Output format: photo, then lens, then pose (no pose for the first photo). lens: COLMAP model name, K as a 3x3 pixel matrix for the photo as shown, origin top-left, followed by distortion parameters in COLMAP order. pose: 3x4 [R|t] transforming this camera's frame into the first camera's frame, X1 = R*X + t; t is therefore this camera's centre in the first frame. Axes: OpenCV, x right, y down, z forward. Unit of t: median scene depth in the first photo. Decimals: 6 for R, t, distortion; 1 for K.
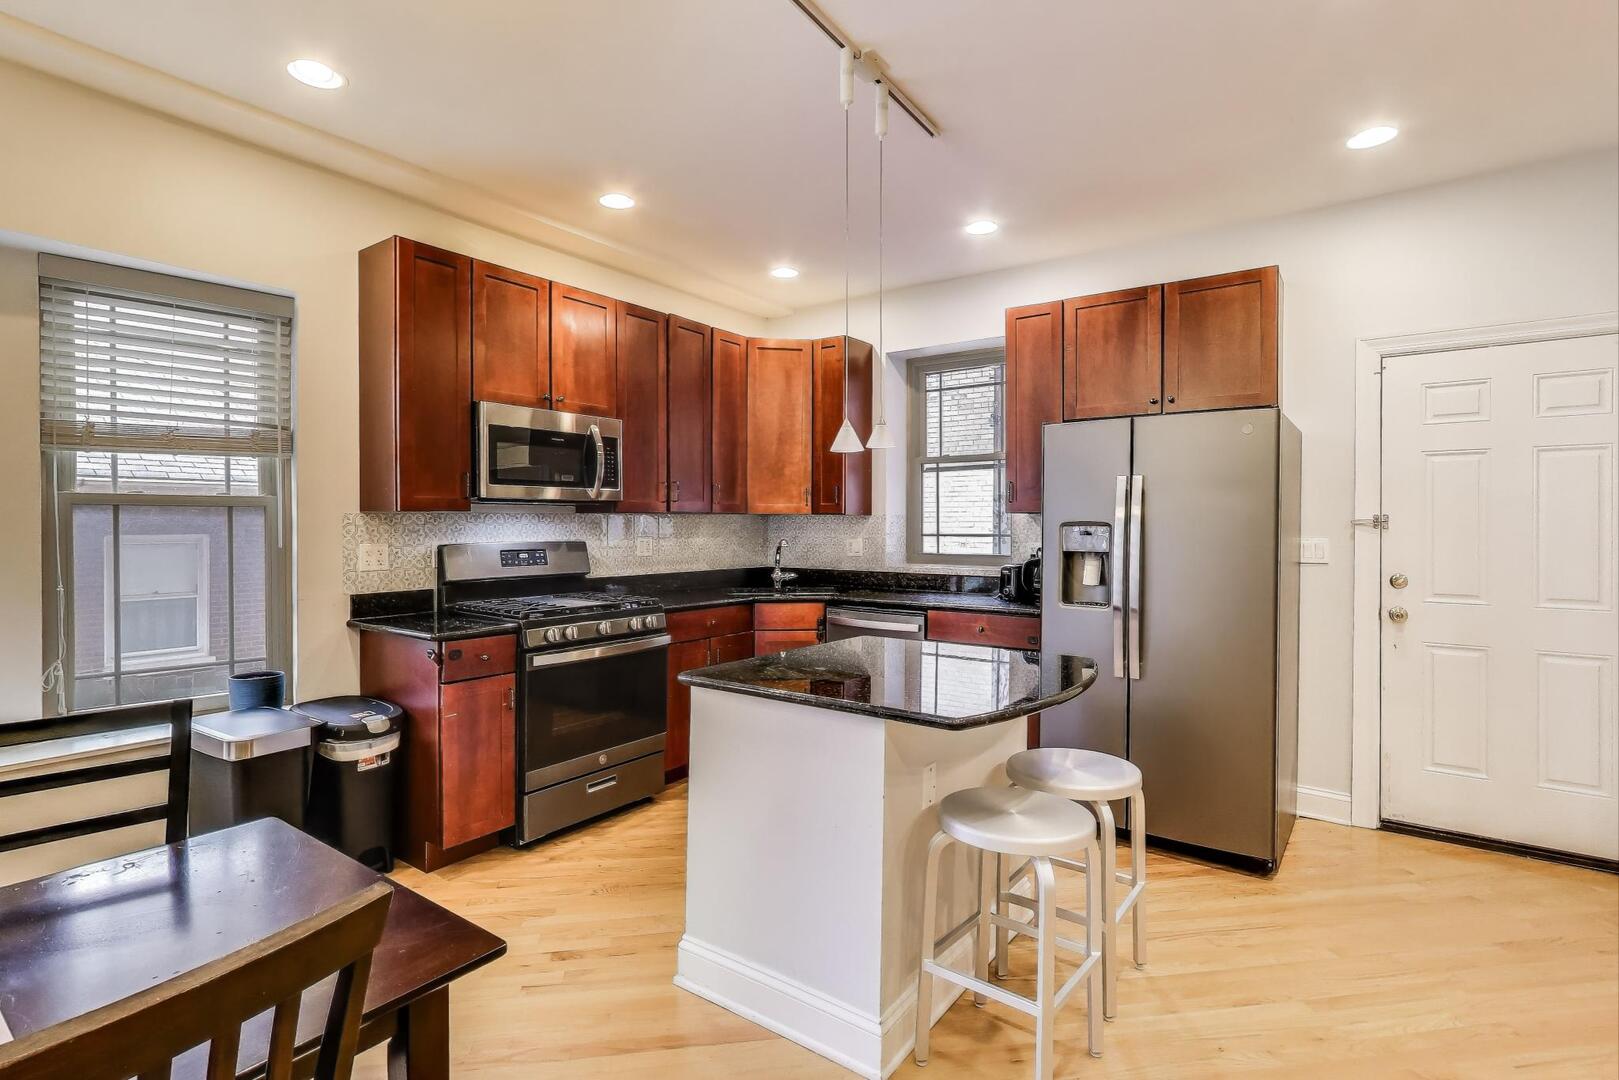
lens RADIAL K [[776.7, 0, 813.4], [0, 776.7, 530.1], [0, 0, 1]] dist [-0.002890, -0.000147]
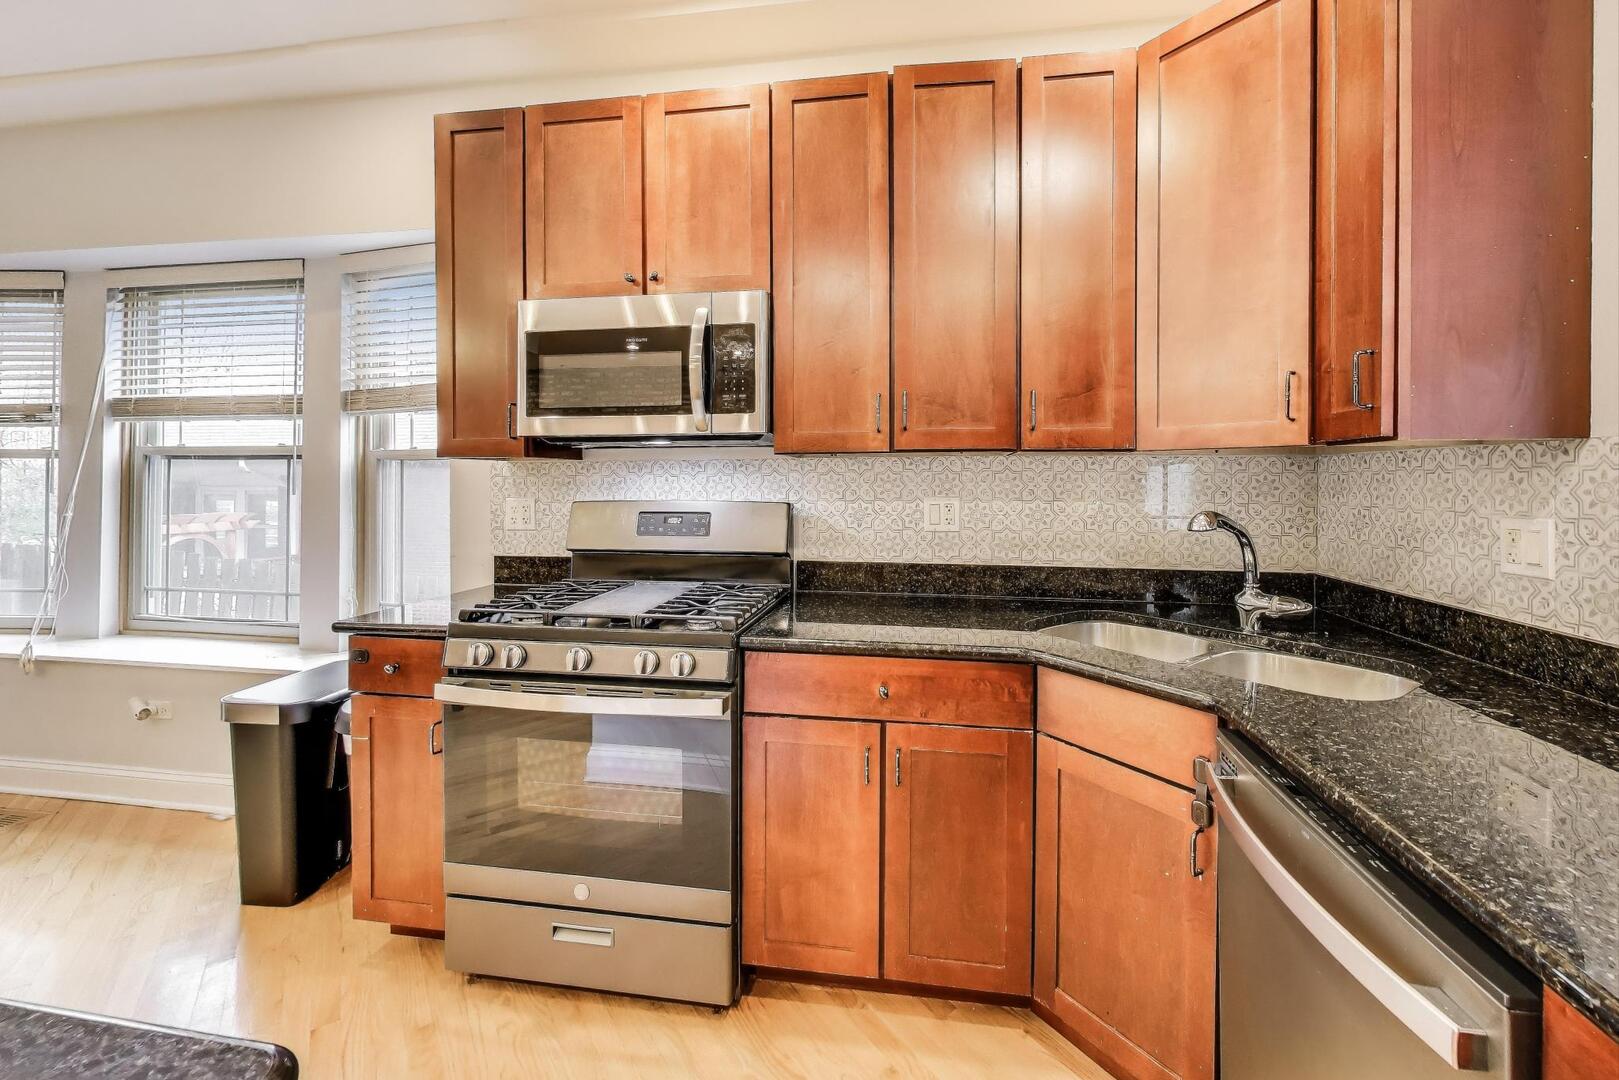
lens RADIAL K [[669.3, 0, 842.3], [0, 669.3, 495.4], [0, 0, 1]] dist [0.012053, 0.000329]
pose [[0.455663, 0.022120, -0.889878, 0.230332], [-0.006998, 0.999749, 0.021267, -0.003238], [0.890125, -0.003463, 0.455703, 0.890351]]
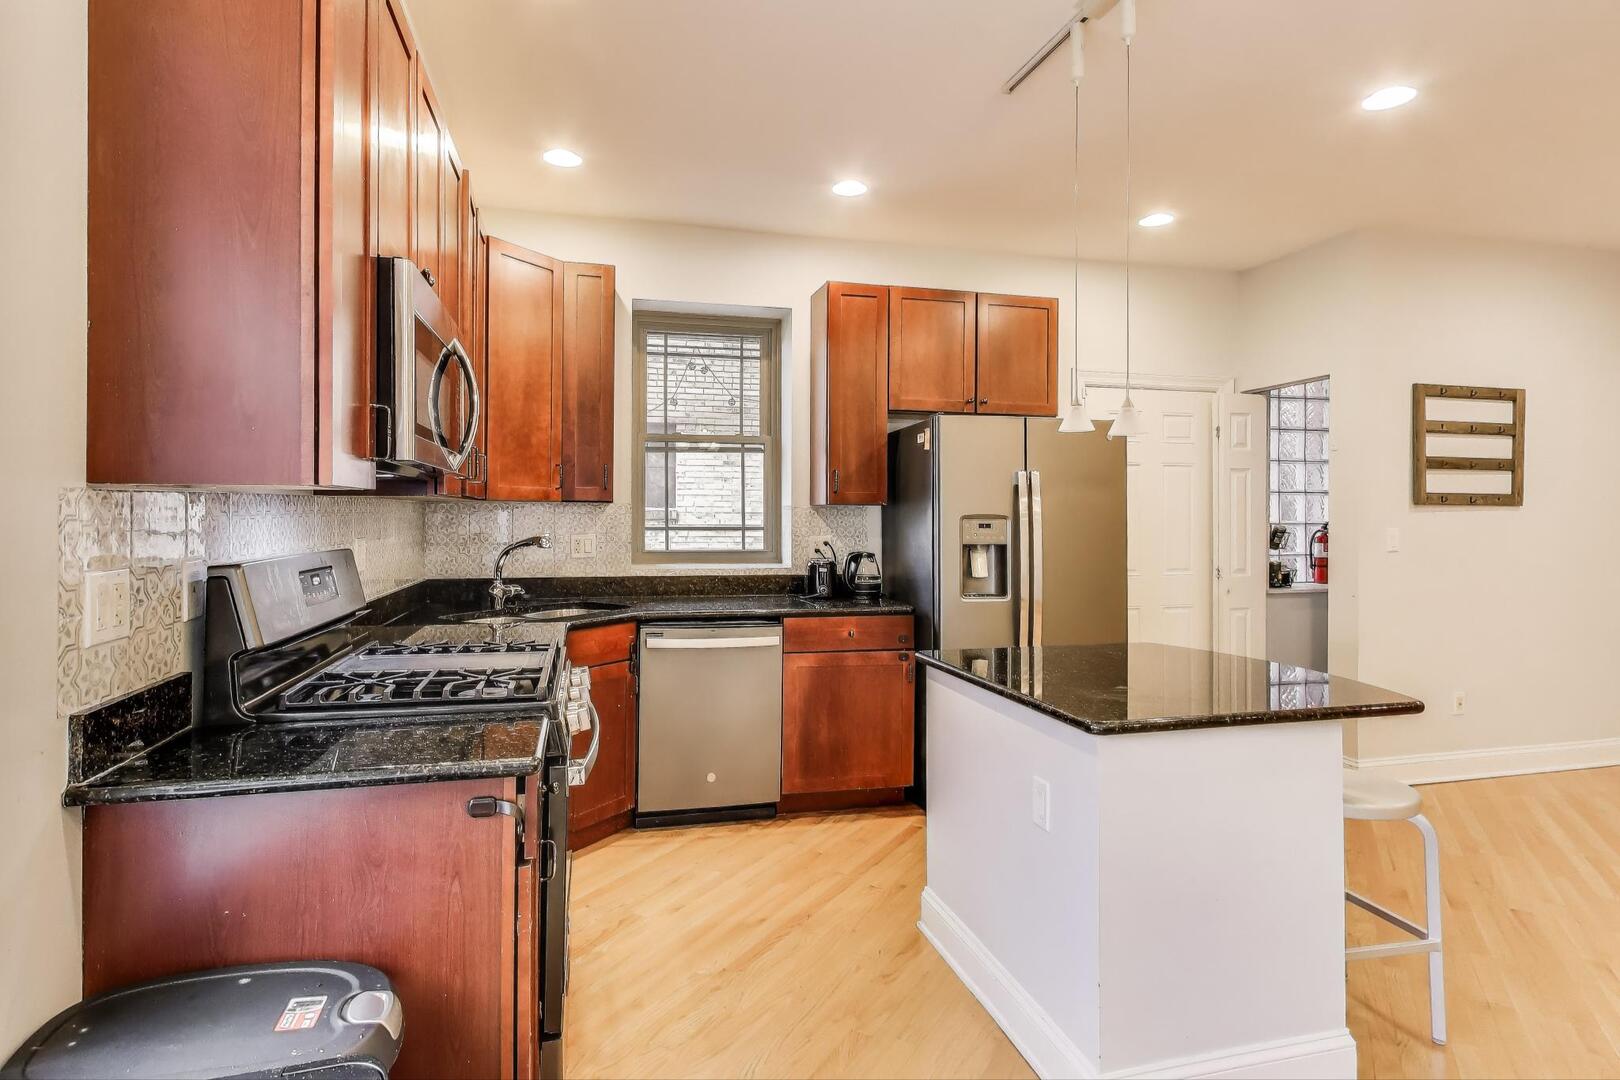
lens RADIAL K [[835.6, 0, 792.1], [0, 835.6, 515.3], [0, 0, 1]] dist [-0.001790, 0.000922]
pose [[0.654199, 0.001447, 0.756321, -0.594484], [0.001638, 0.999993, -0.003330, -0.006301], [-0.756321, 0.003417, 0.654192, 0.439632]]
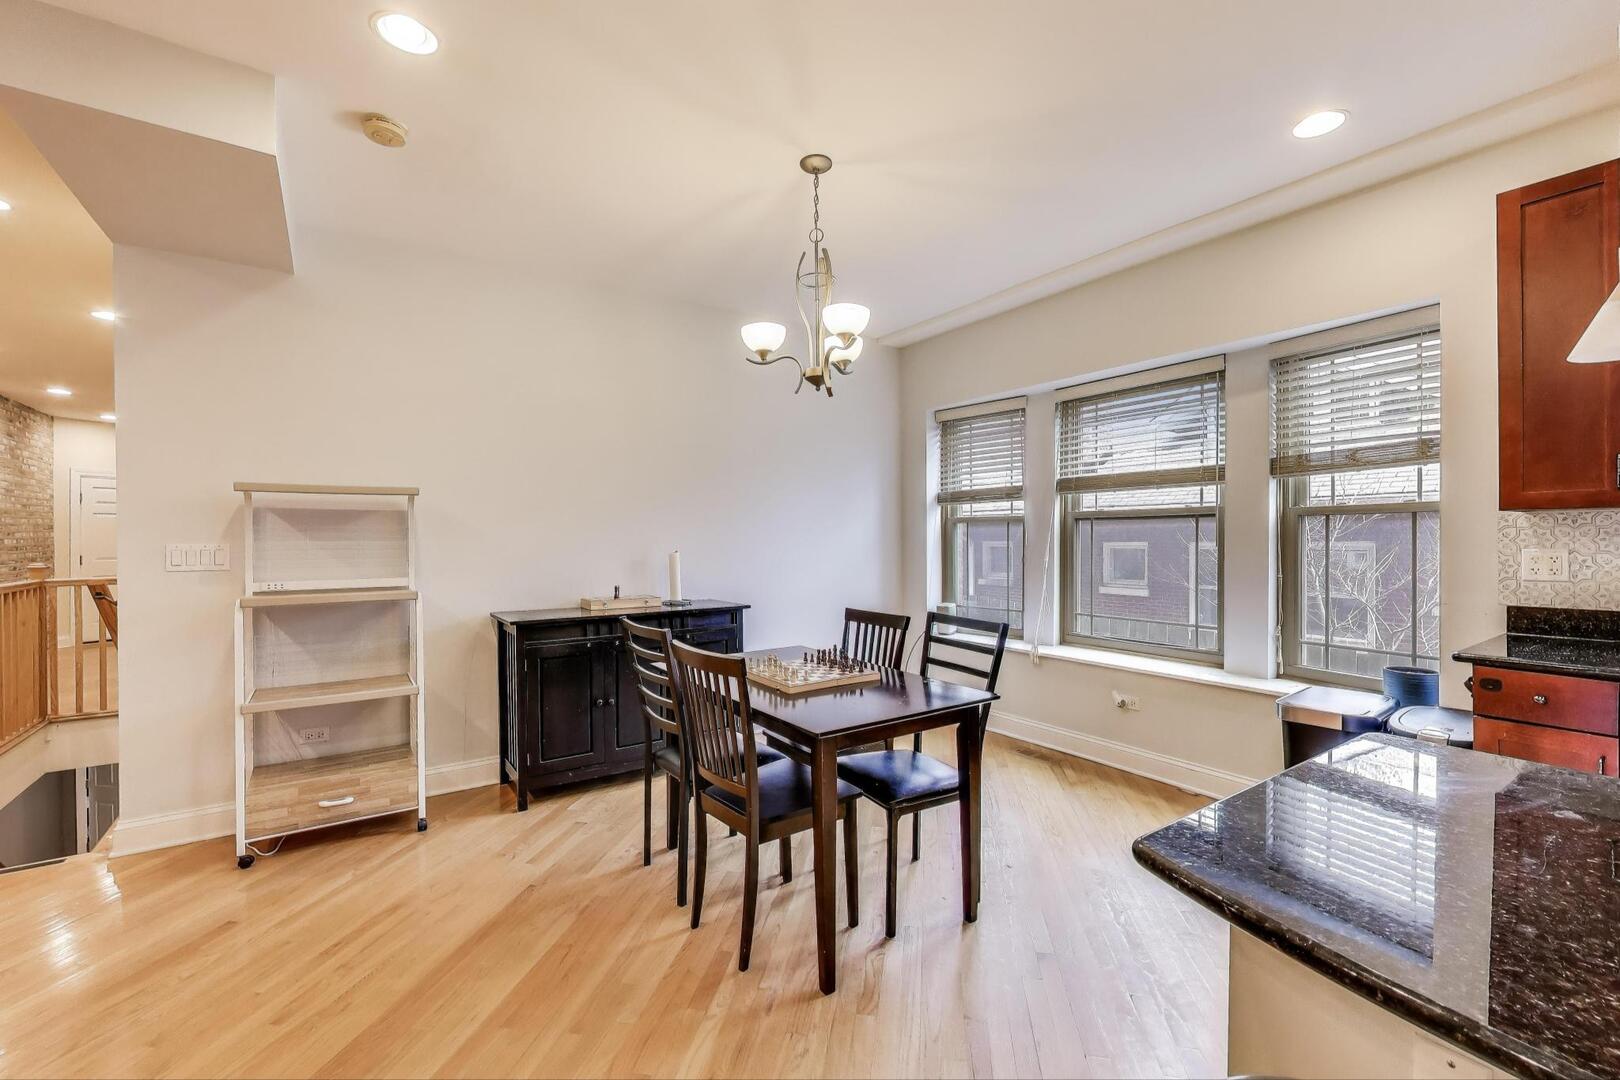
lens RADIAL K [[713.9, 0, 804.2], [0, 713.9, 538.2], [0, 0, 1]] dist [0.015293, -0.000171]
pose [[-0.336179, 0.002555, -0.941795, 0.413844], [0.002561, 0.999995, 0.001799, 0.001870], [0.941795, -0.001807, -0.336183, 0.457389]]
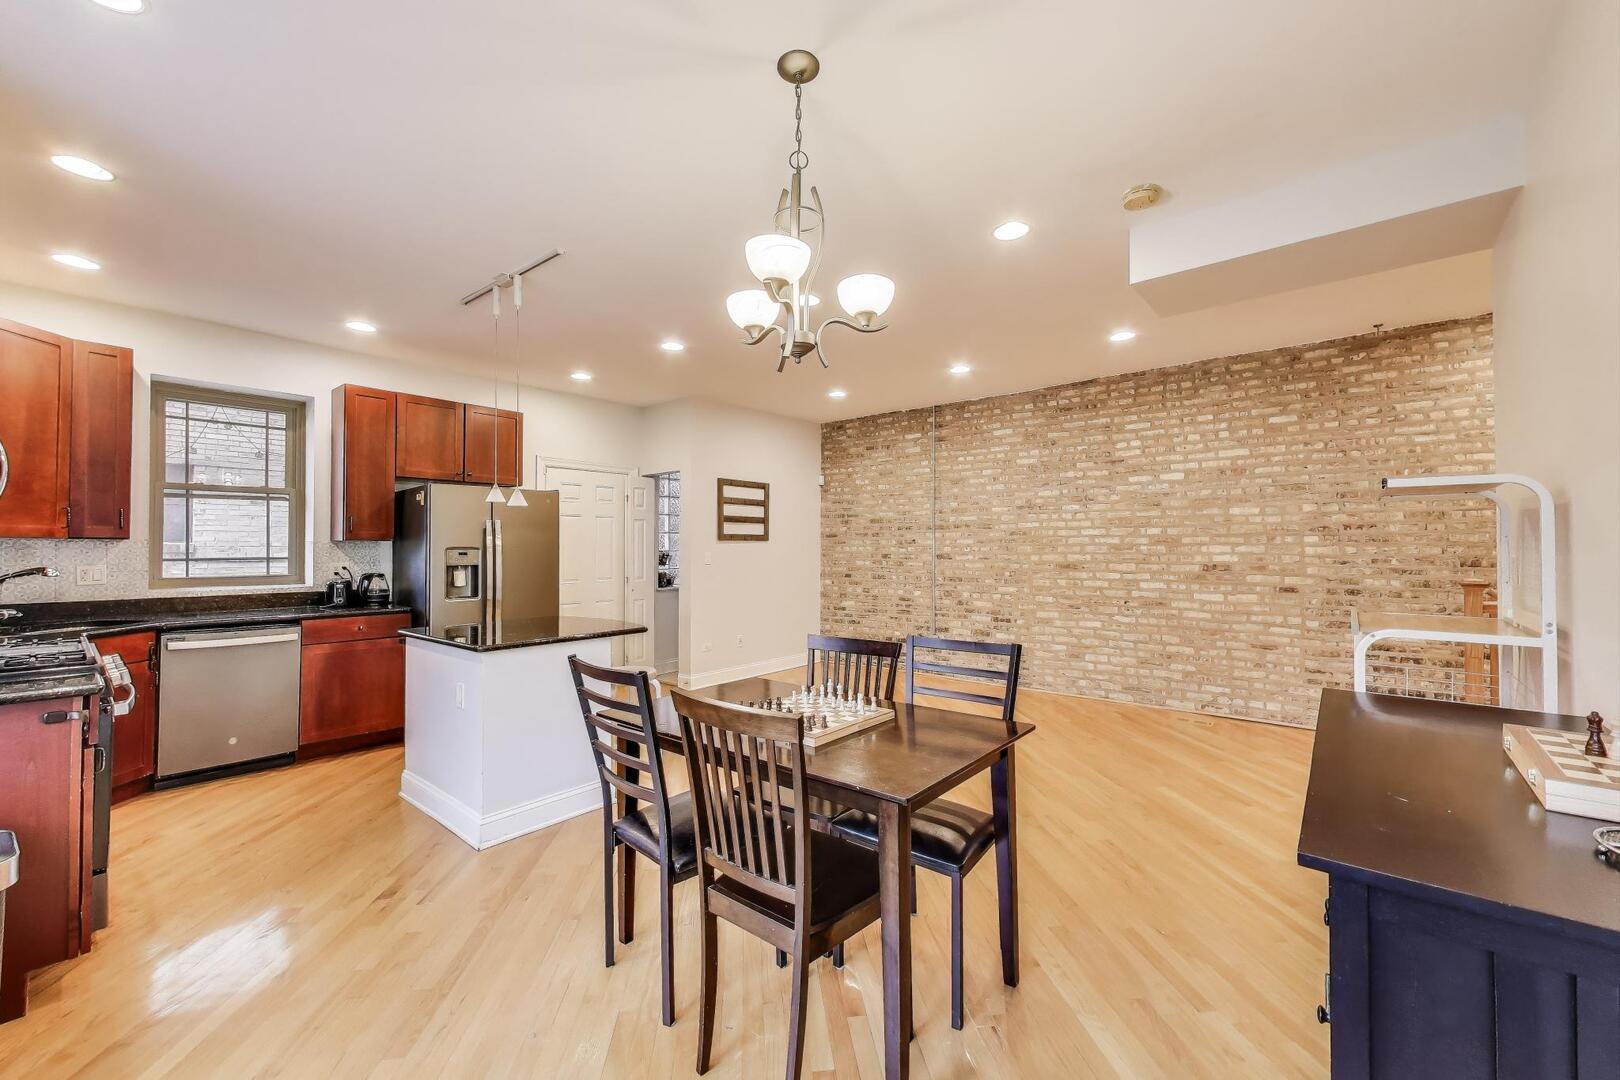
lens RADIAL K [[648.2, 0, 815.0], [0, 648.2, 534.4], [0, 0, 1]] dist [-0.001798, 0.001404]
pose [[0.080214, 0.018211, 0.996611, -0.872295], [0.010058, 0.999767, -0.019078, -0.003293], [-0.996727, 0.011554, 0.080012, 0.145600]]
